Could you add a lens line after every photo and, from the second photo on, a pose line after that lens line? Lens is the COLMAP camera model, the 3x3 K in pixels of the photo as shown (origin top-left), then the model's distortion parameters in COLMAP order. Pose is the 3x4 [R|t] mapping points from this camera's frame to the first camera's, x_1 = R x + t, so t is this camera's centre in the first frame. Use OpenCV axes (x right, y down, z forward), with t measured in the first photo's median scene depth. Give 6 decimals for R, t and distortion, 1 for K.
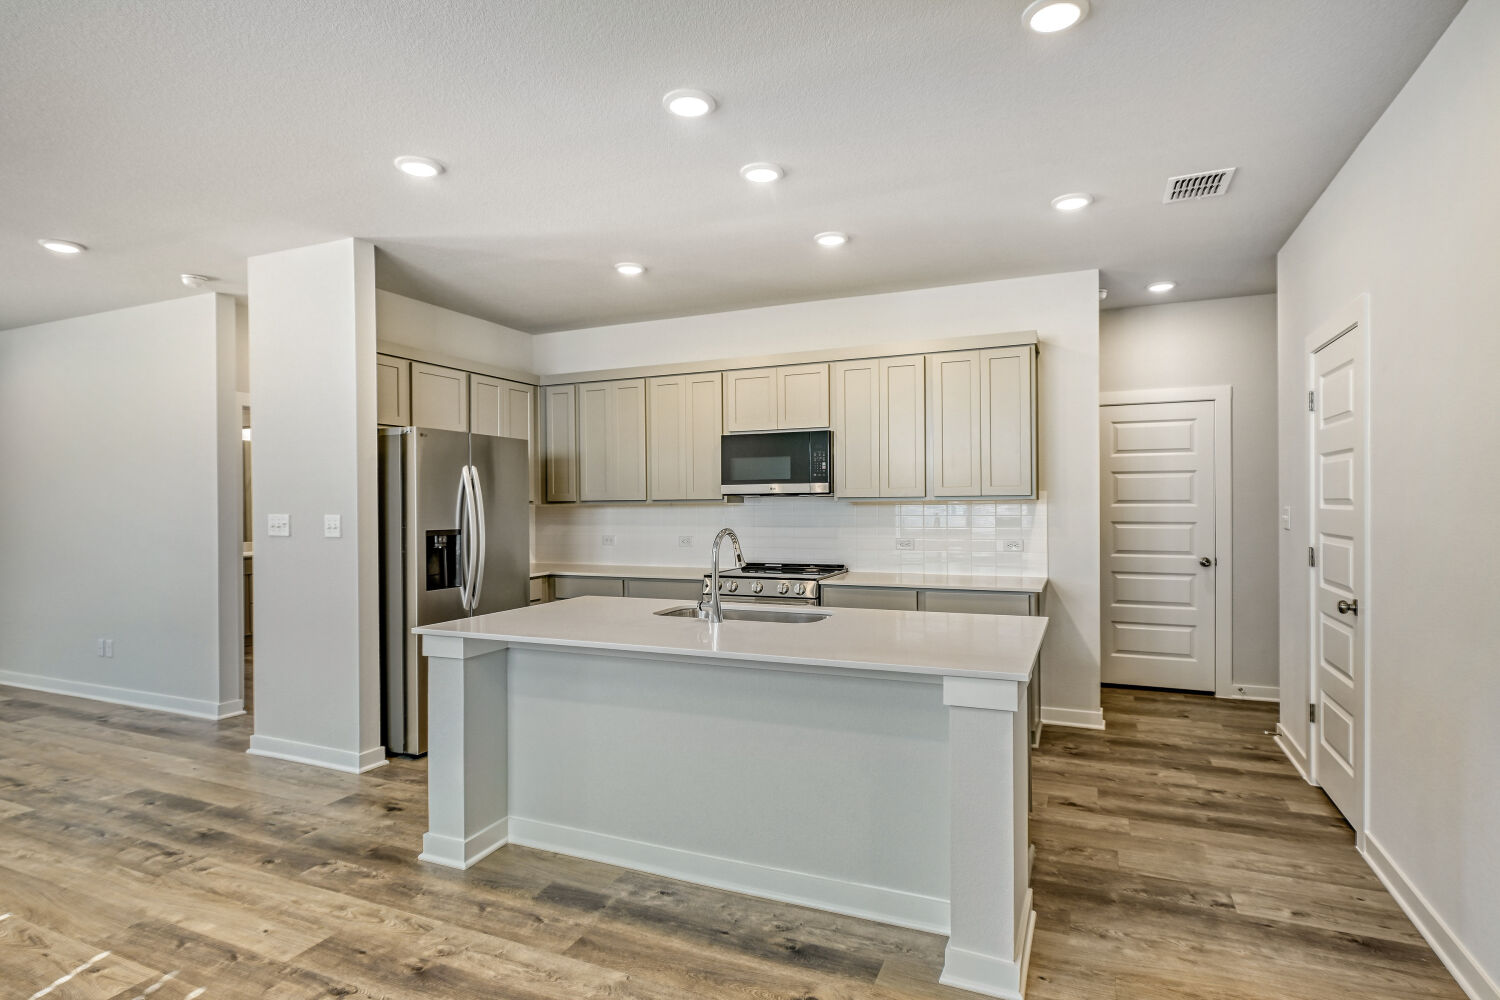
lens RADIAL K [[774.5, 0, 750.7], [0, 774.5, 503.5], [0, 0, 1]] dist [-0.005024, -0.001575]
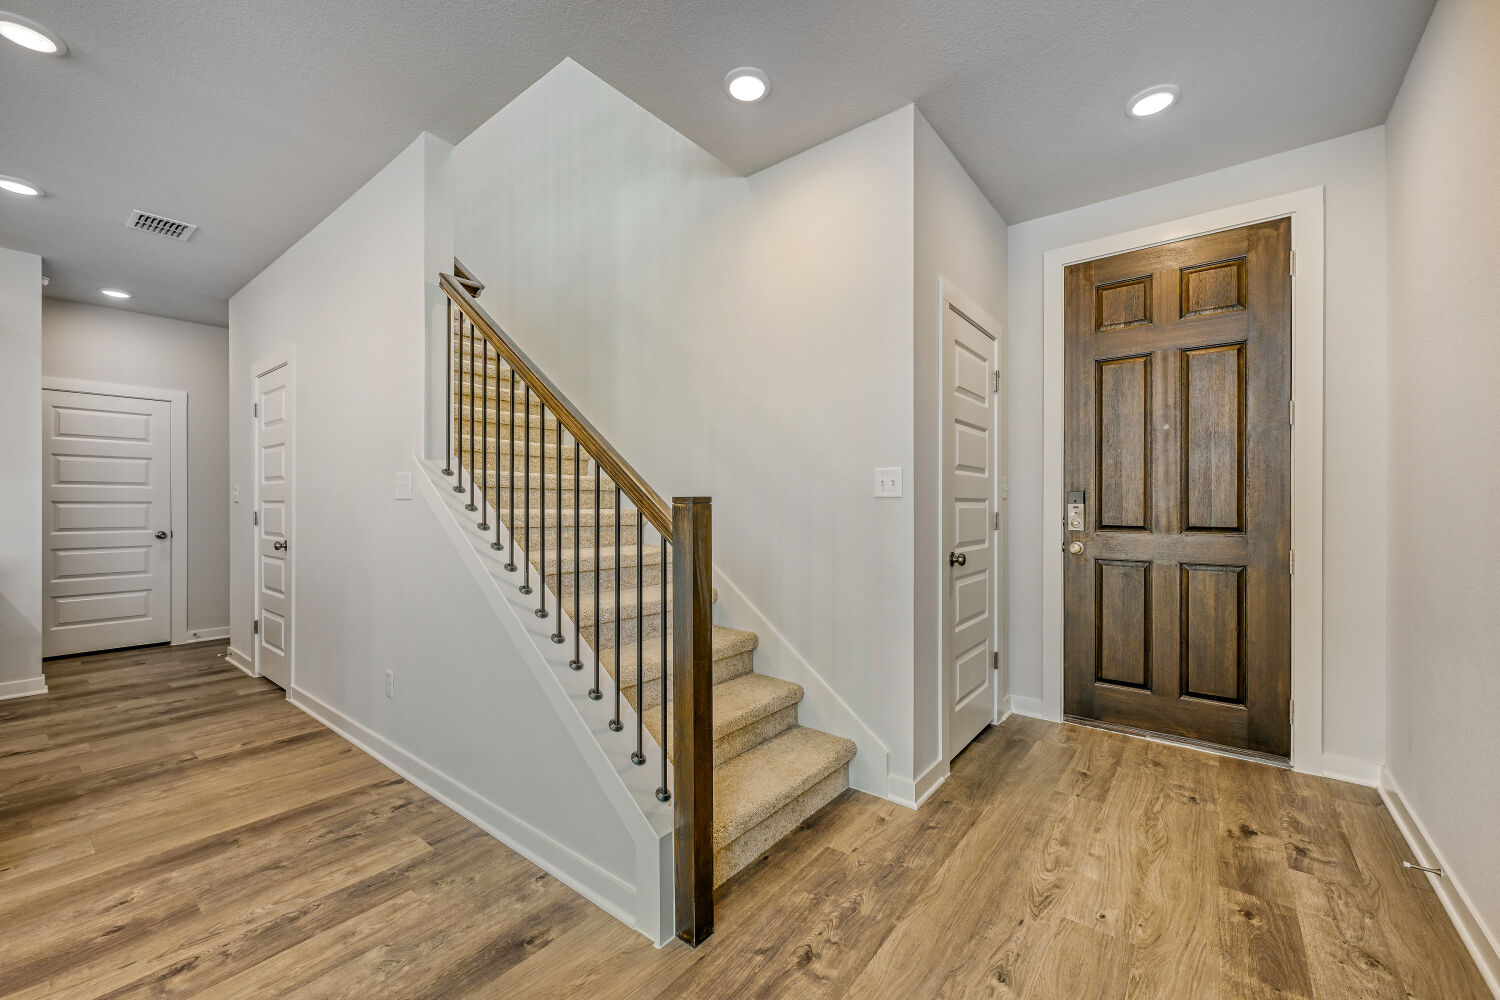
lens RADIAL K [[596.9, 0, 750.2], [0, 596.9, 504.6], [0, 0, 1]] dist [0.003654, -0.000081]
pose [[0.247773, 0.004303, 0.968809, -0.134726], [0.000337, 0.999990, -0.004528, 0.051579], [-0.968818, 0.001449, 0.247769, -0.182021]]
